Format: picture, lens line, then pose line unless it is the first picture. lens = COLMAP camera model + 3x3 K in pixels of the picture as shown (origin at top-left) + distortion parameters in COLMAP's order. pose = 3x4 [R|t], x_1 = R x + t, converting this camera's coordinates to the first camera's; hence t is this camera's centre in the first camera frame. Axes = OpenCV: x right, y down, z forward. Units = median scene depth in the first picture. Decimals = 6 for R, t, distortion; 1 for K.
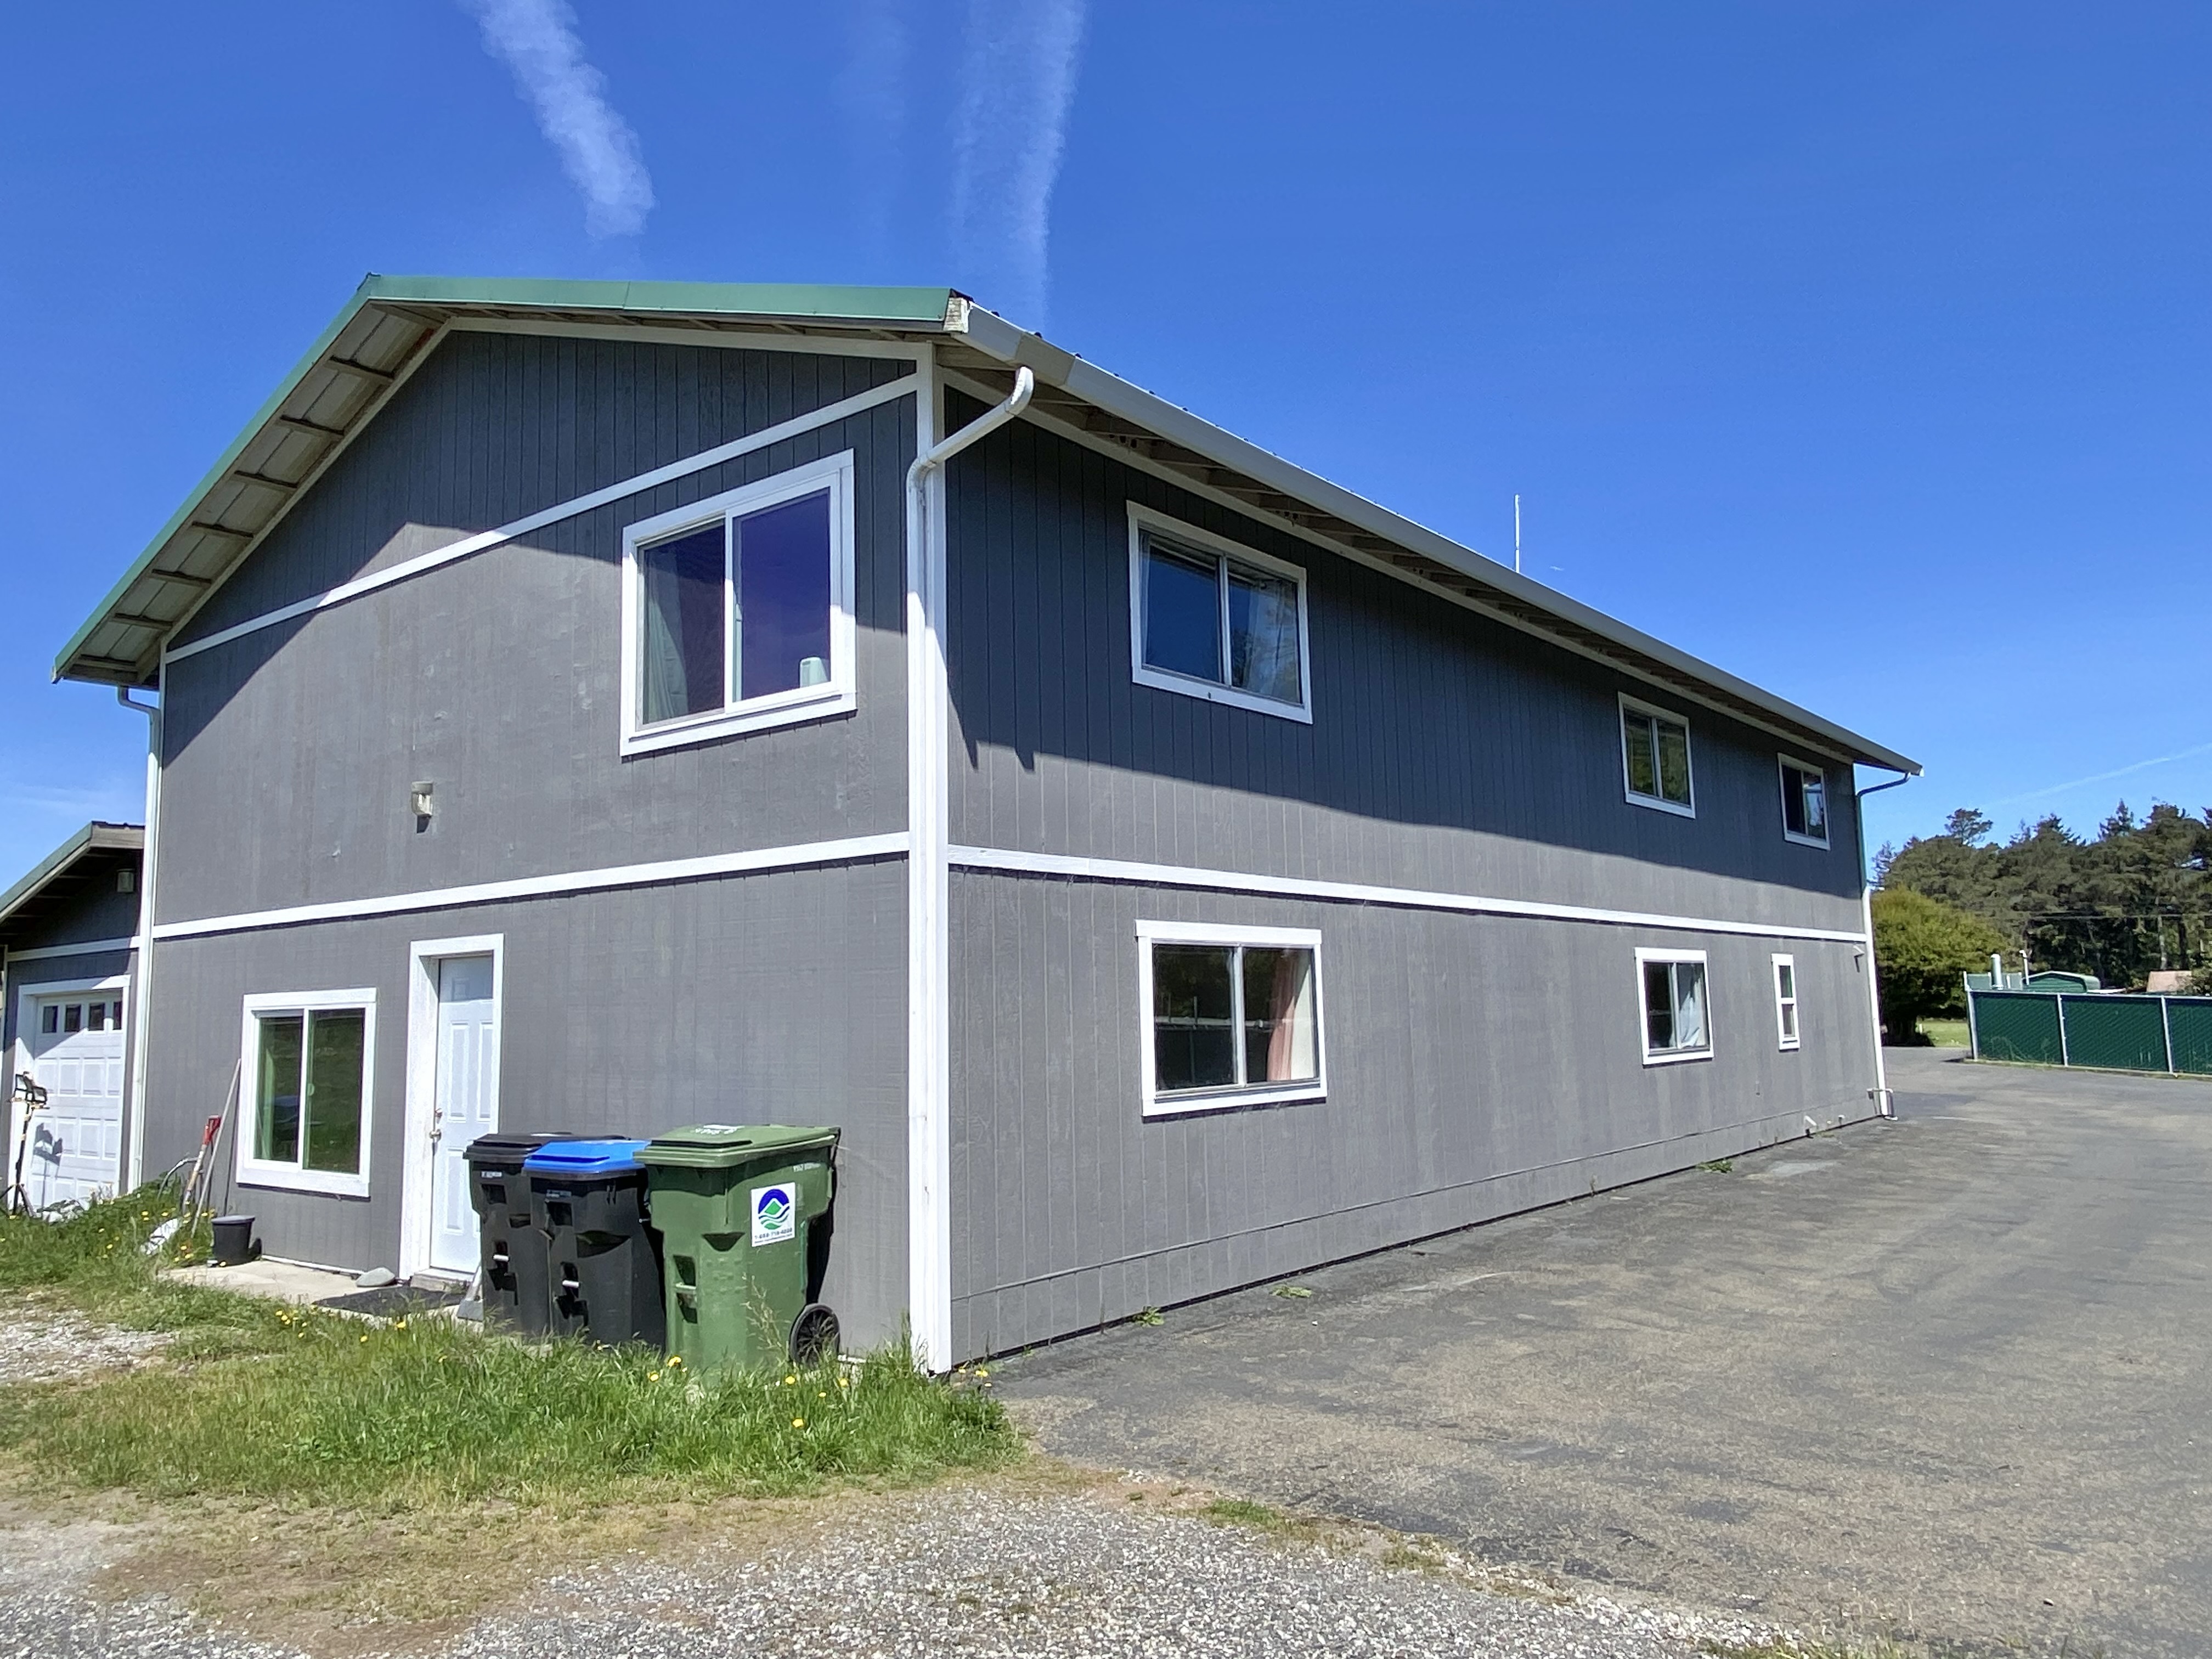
lens RADIAL K [[1591.4, 0, 1106.0], [0, 1591.4, 829.5], [0, 0, 1]] dist [-0.001995, -0.000709]
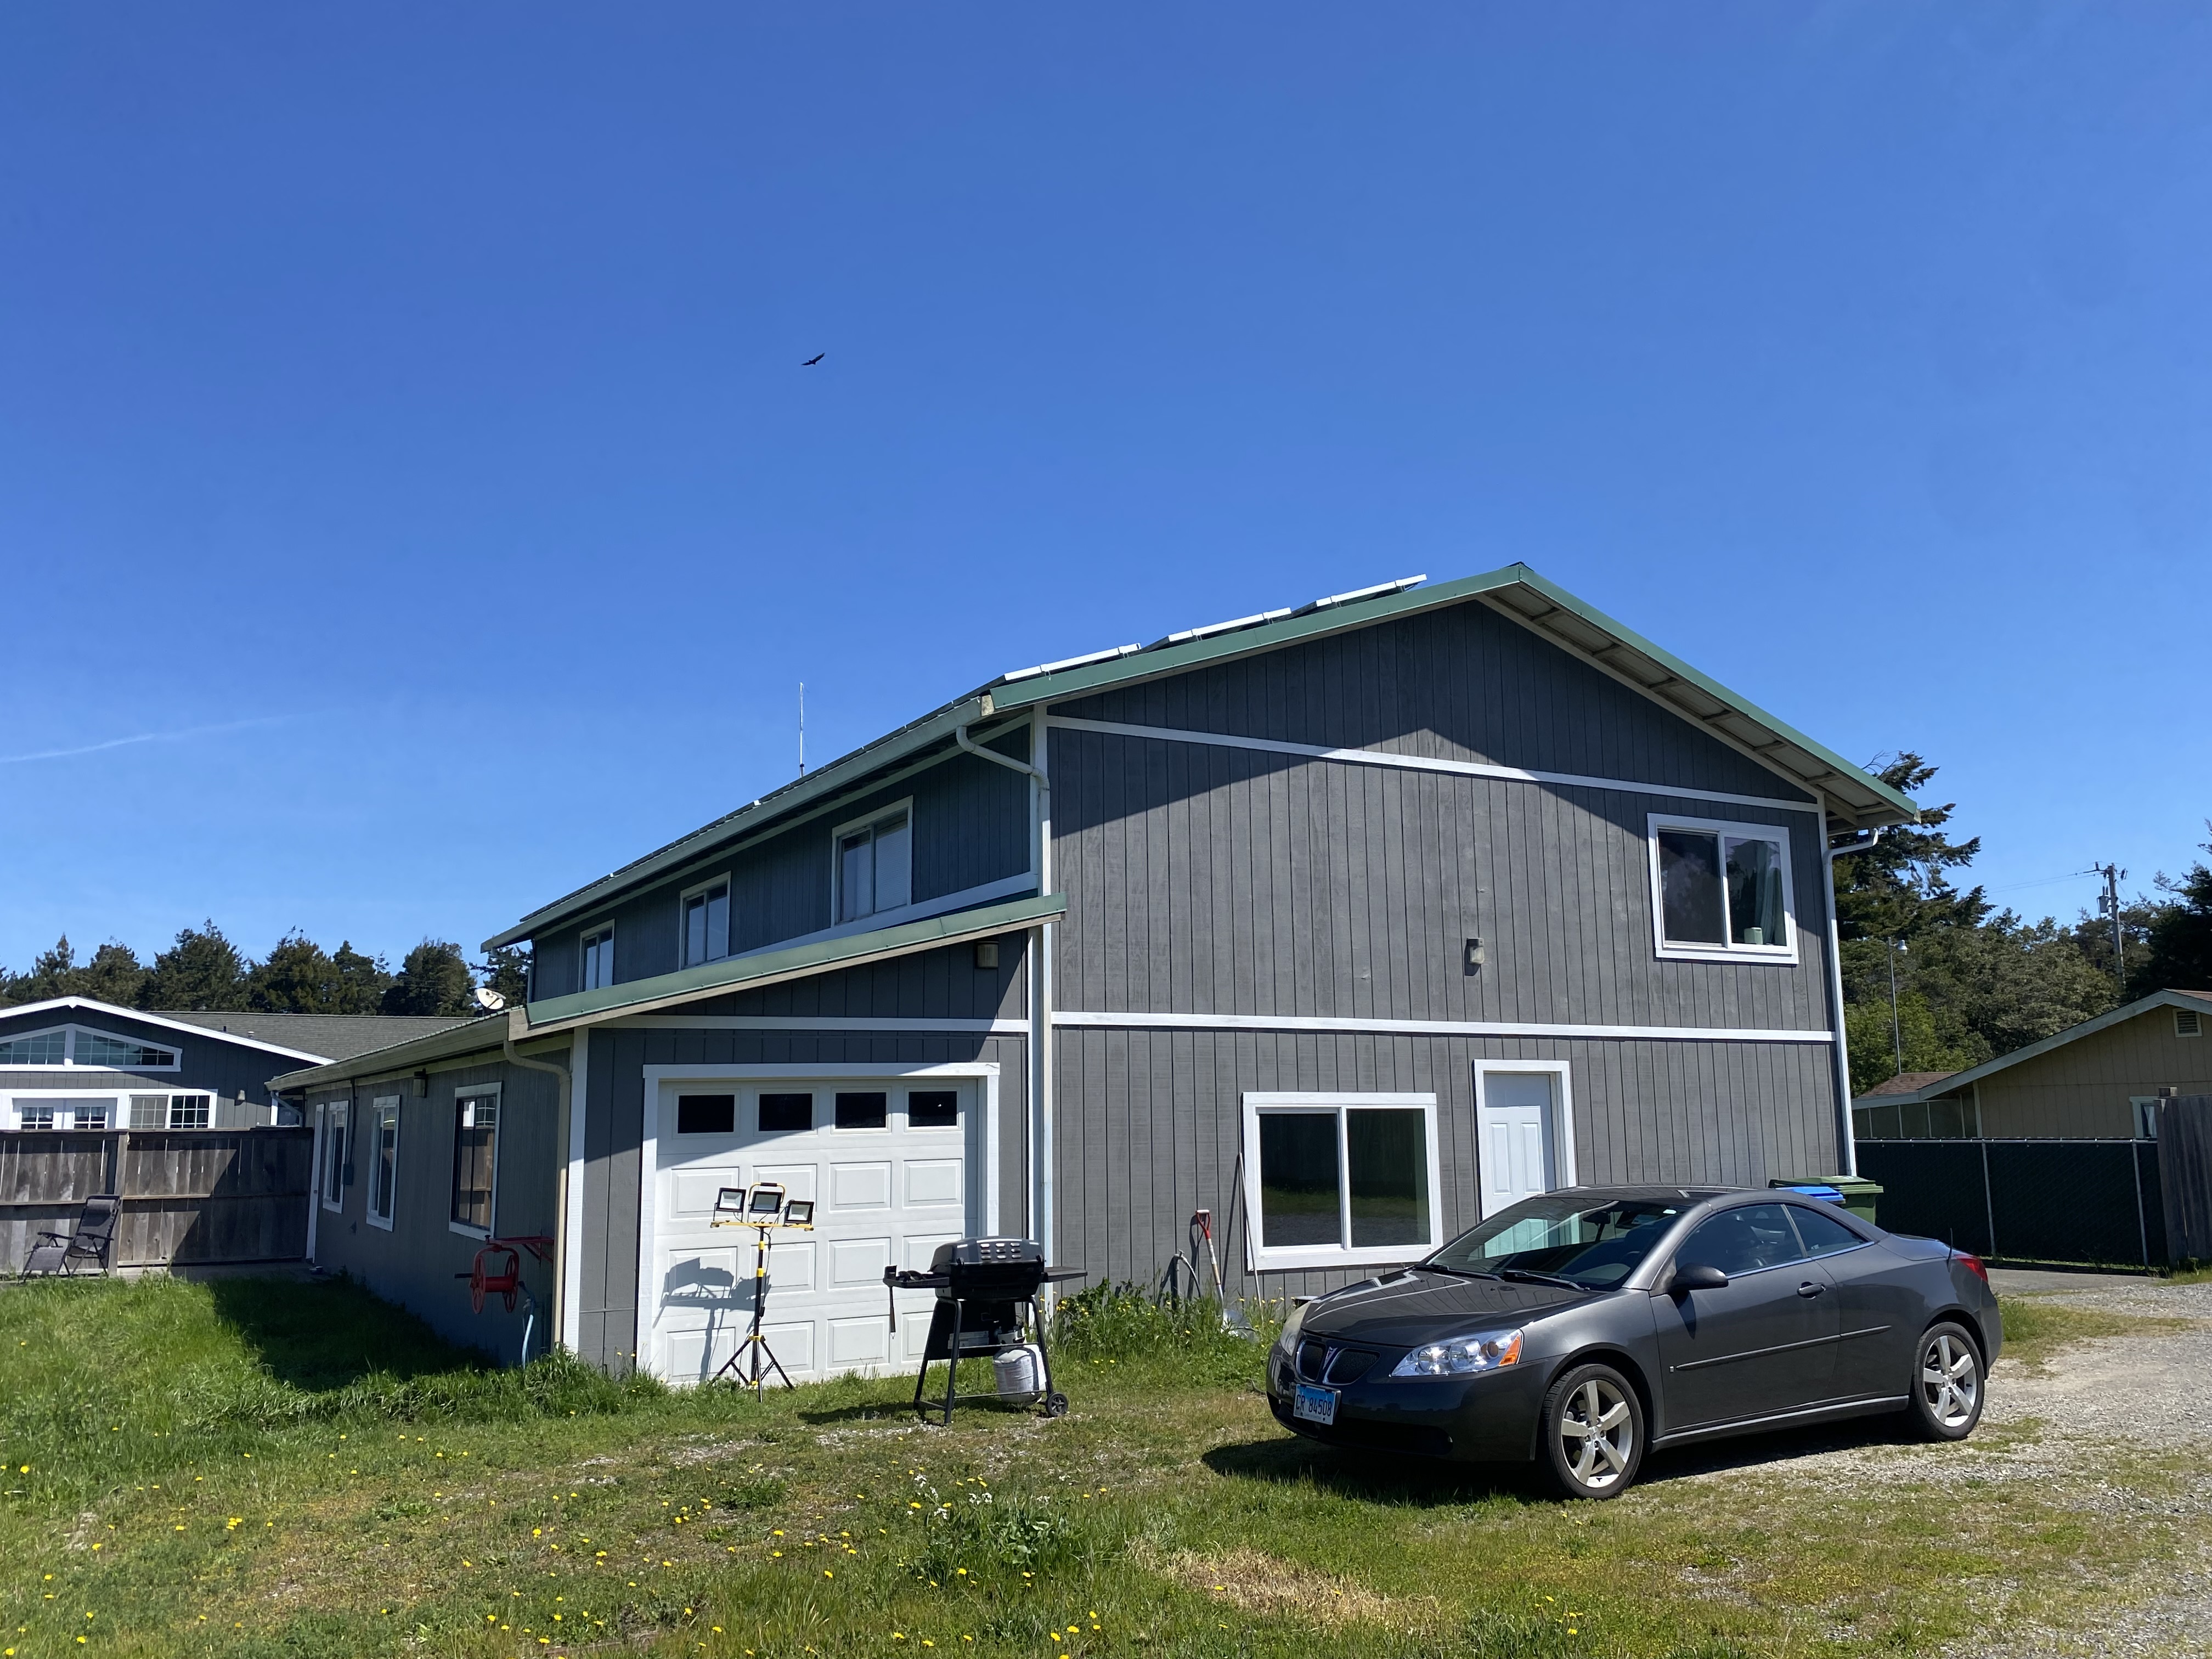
lens RADIAL K [[1788.9, 0, 1106.0], [0, 1788.9, 829.5], [0, 0, 1]] dist [-0.001100, -0.006609]
pose [[0.388332, 0.172931, 0.905148, -2.014985], [-0.106247, 0.984086, -0.142430, 0.132287], [-0.915374, -0.040859, 0.400526, 0.728151]]
